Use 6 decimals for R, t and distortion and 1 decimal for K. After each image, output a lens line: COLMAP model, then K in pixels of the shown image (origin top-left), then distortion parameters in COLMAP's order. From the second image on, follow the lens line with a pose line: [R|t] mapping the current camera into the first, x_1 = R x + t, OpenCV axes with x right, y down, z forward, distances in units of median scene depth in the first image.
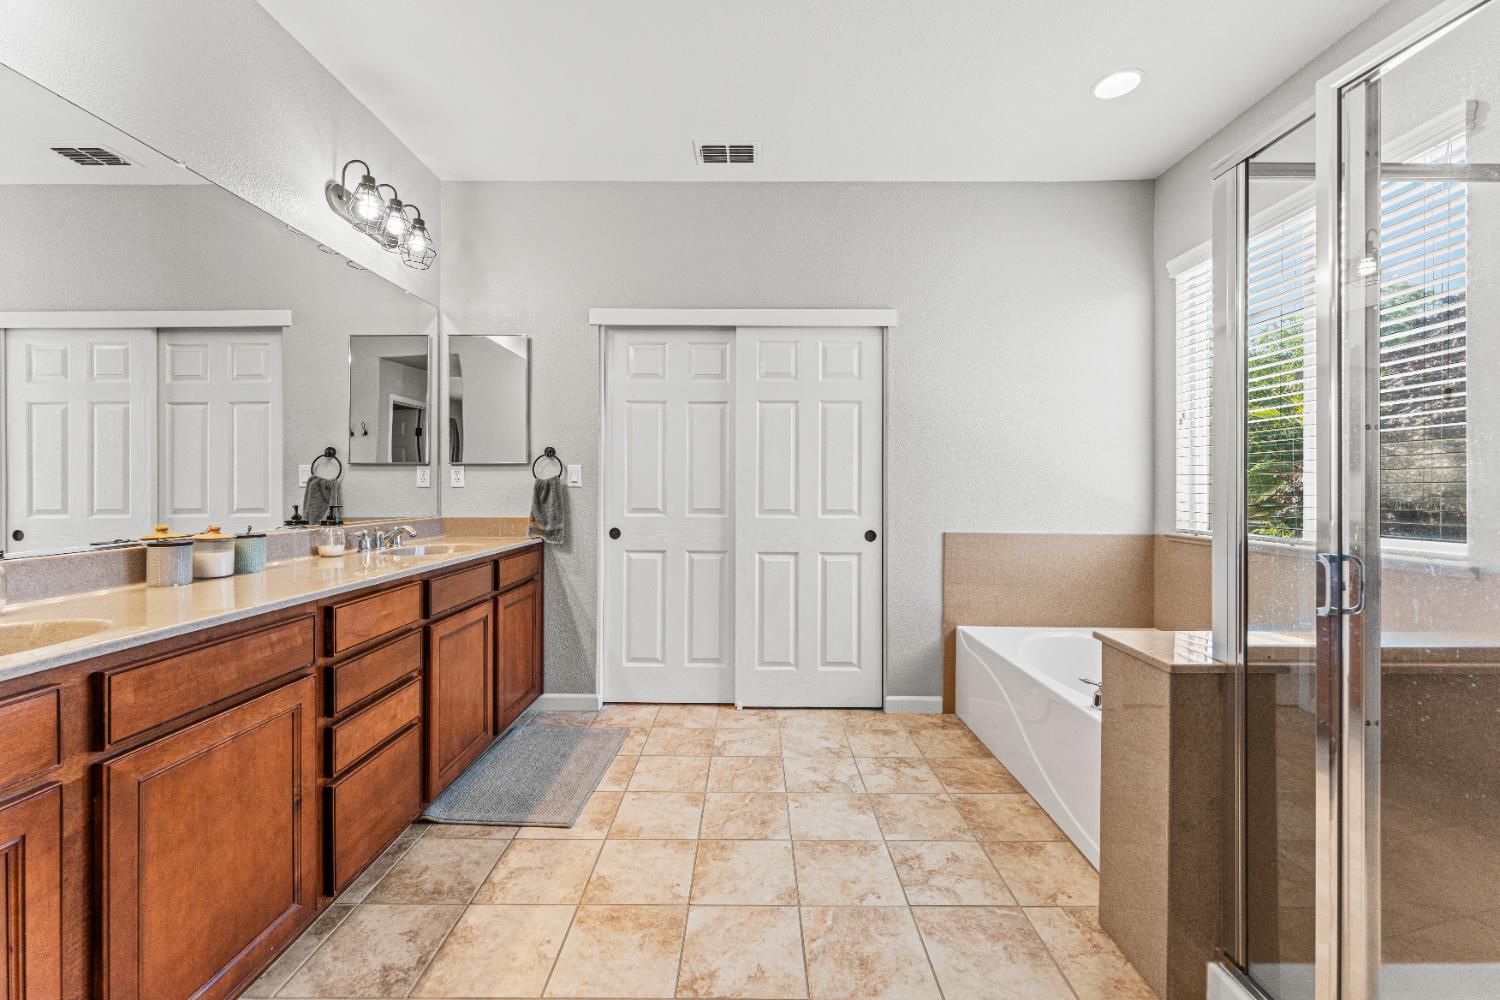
lens RADIAL K [[598.9, 0, 751.5], [0, 598.9, 494.1], [0, 0, 1]] dist [0.000758, 0.000503]
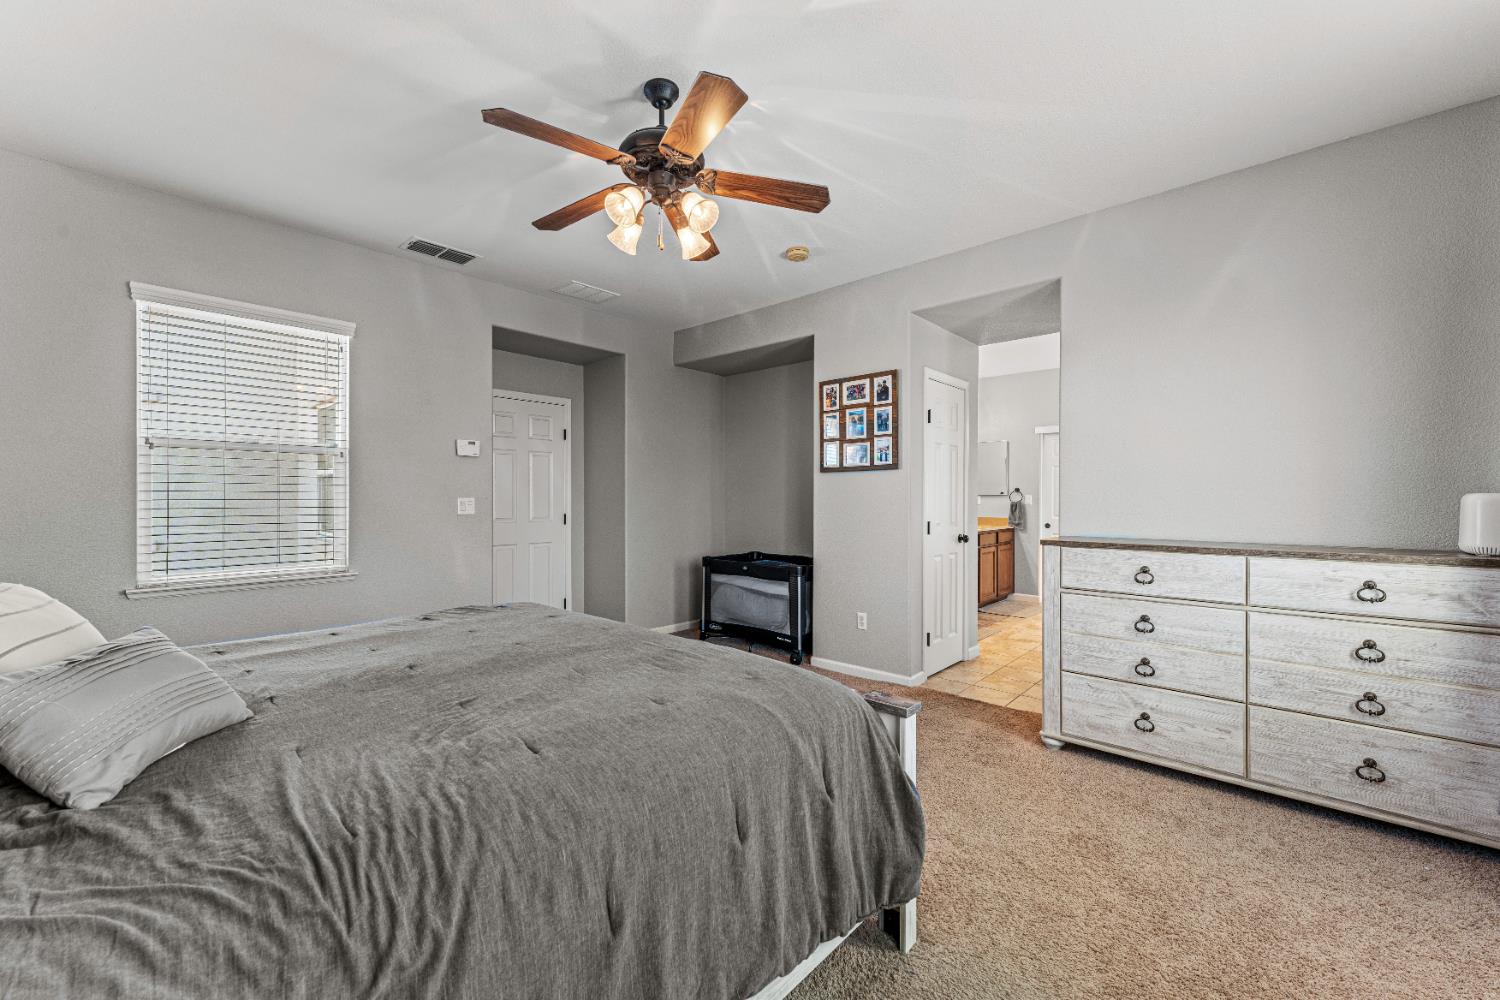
lens RADIAL K [[598.9, 0, 749.0], [0, 598.9, 495.9], [0, 0, 1]] dist [0.000758, 0.000503]
pose [[0.733414, -0.009195, -0.679720, 0.505632], [-0.005093, 0.999806, -0.019021, 0.001758], [0.679763, 0.017412, 0.733225, -1.485837]]
